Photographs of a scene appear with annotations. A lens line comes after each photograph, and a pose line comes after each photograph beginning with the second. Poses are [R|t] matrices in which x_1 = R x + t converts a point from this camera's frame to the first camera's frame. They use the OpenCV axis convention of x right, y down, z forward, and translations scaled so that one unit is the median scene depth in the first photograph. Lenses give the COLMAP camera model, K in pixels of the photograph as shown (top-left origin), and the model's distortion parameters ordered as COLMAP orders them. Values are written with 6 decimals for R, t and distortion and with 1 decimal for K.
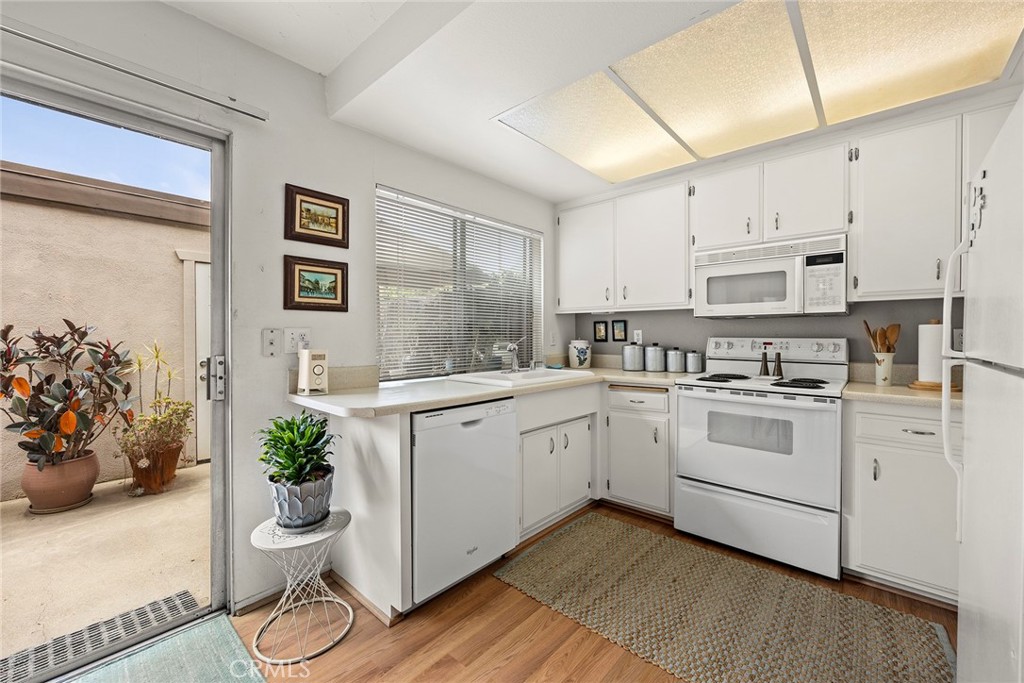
lens RADIAL K [[416.9, 0, 513.4], [0, 416.9, 336.9], [0, 0, 1]] dist [-0.004597, 0.001377]
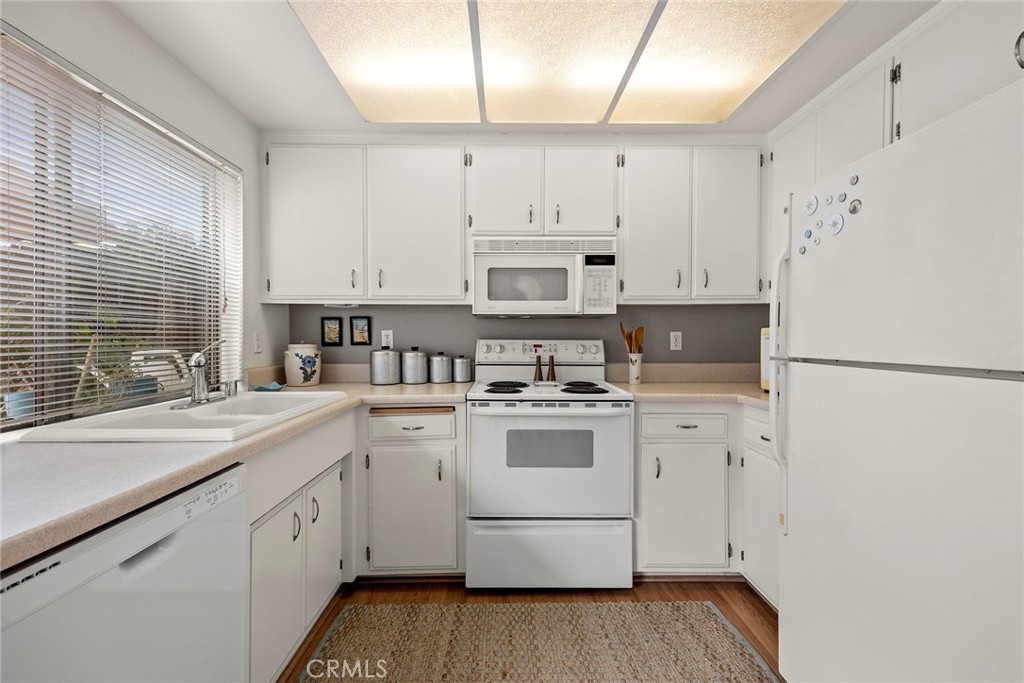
lens RADIAL K [[445.5, 0, 516.9], [0, 445.5, 336.7], [0, 0, 1]] dist [0.016042, 0.000309]
pose [[0.737305, -0.002411, 0.675556, -0.104751], [0.002340, 0.999997, 0.001015, -0.005974], [-0.675556, 0.000833, 0.737308, 0.330398]]
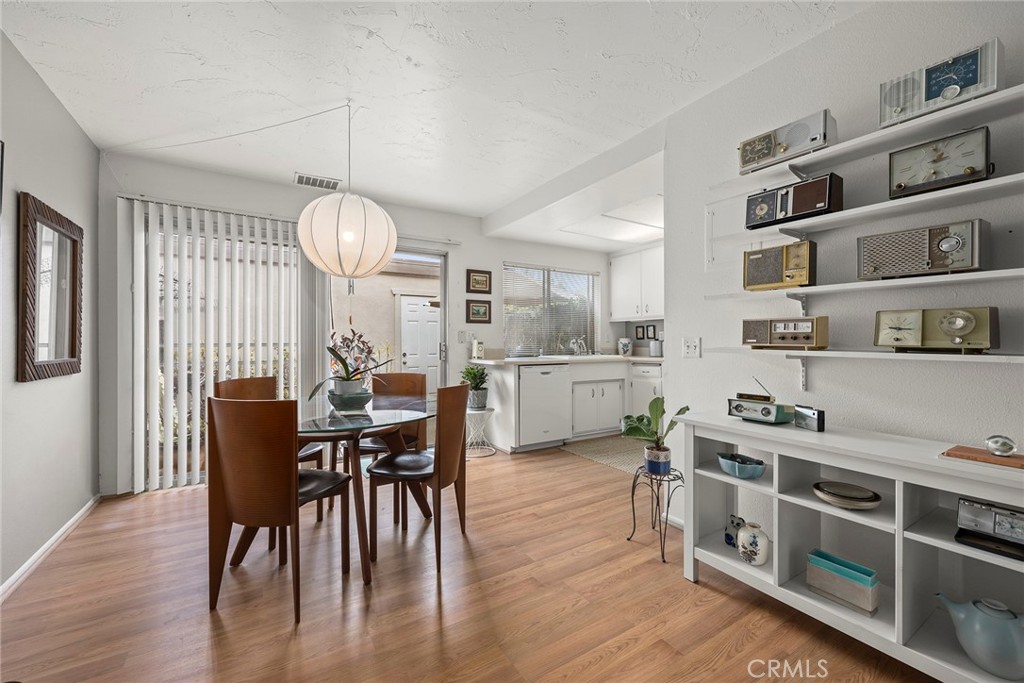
lens RADIAL K [[416.9, 0, 511.5], [0, 416.9, 340.4], [0, 0, 1]] dist [-0.004597, 0.001377]
pose [[0.960343, -0.005372, -0.278771, 0.265202], [0.002746, 0.999948, -0.009808, 0.042826], [0.278809, 0.008654, 0.960307, -0.905329]]
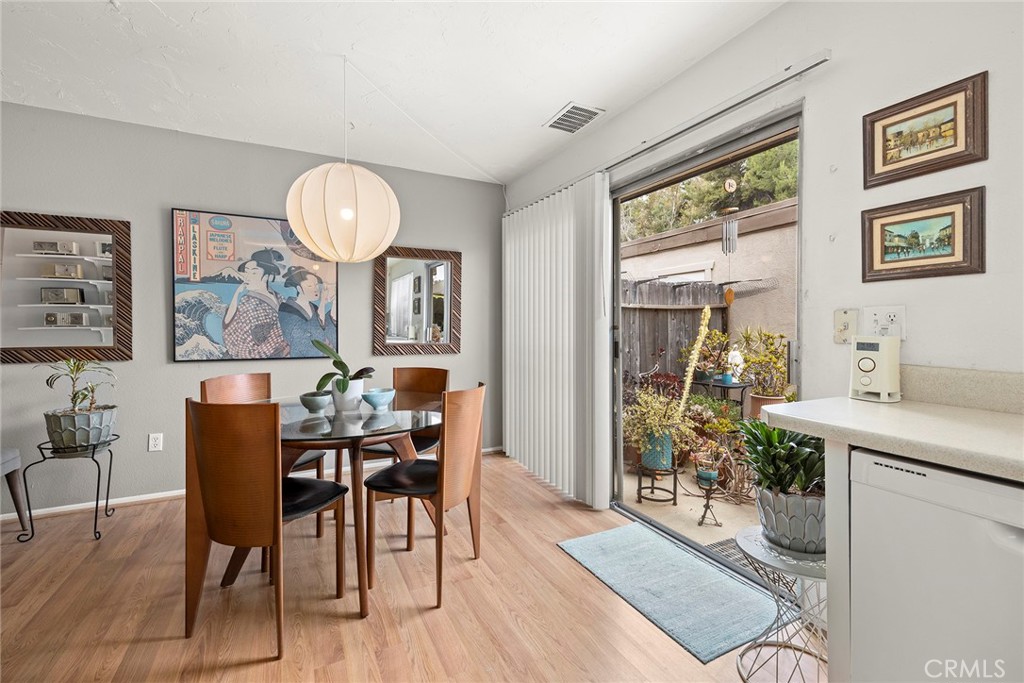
lens RADIAL K [[445.1, 0, 515.7], [0, 445.1, 331.6], [0, 0, 1]] dist [0.004478, 0.000501]
pose [[-0.363734, 0.006058, -0.931483, 0.341736], [-0.008973, 0.999910, 0.010007, 0.016174], [0.931460, 0.011998, -0.363646, 0.548553]]
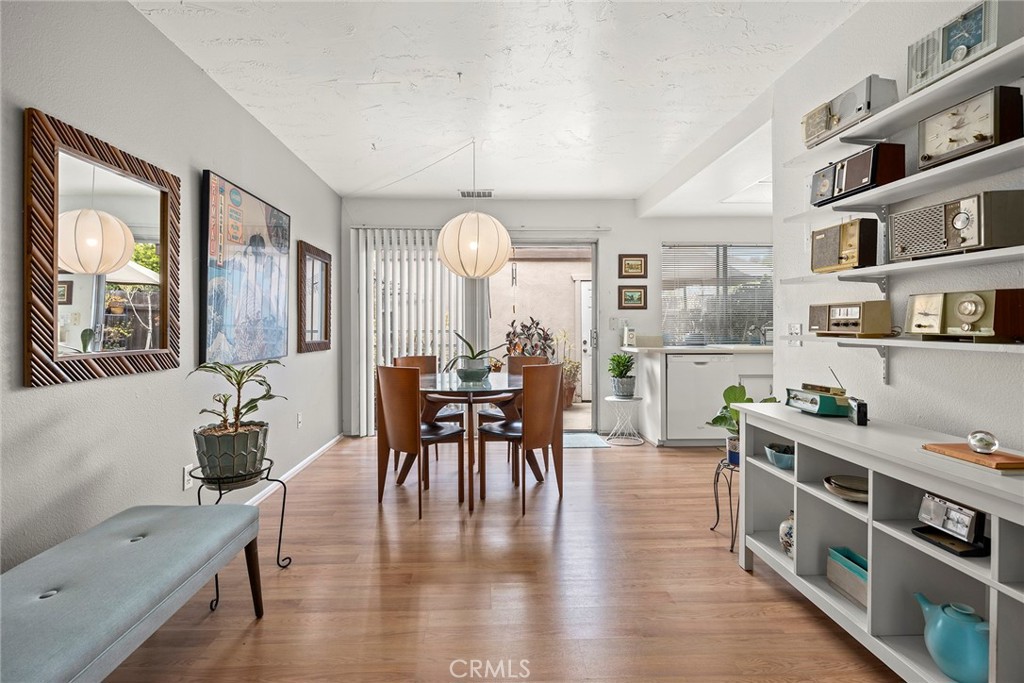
lens RADIAL K [[481.7, 0, 491.0], [0, 481.7, 331.2], [0, 0, 1]] dist [-0.014460, -0.000557]
pose [[0.683200, -0.001508, -0.730230, 0.694579], [0.000291, 0.999998, -0.001793, 0.044558], [0.730231, 0.001012, 0.683200, -1.012838]]
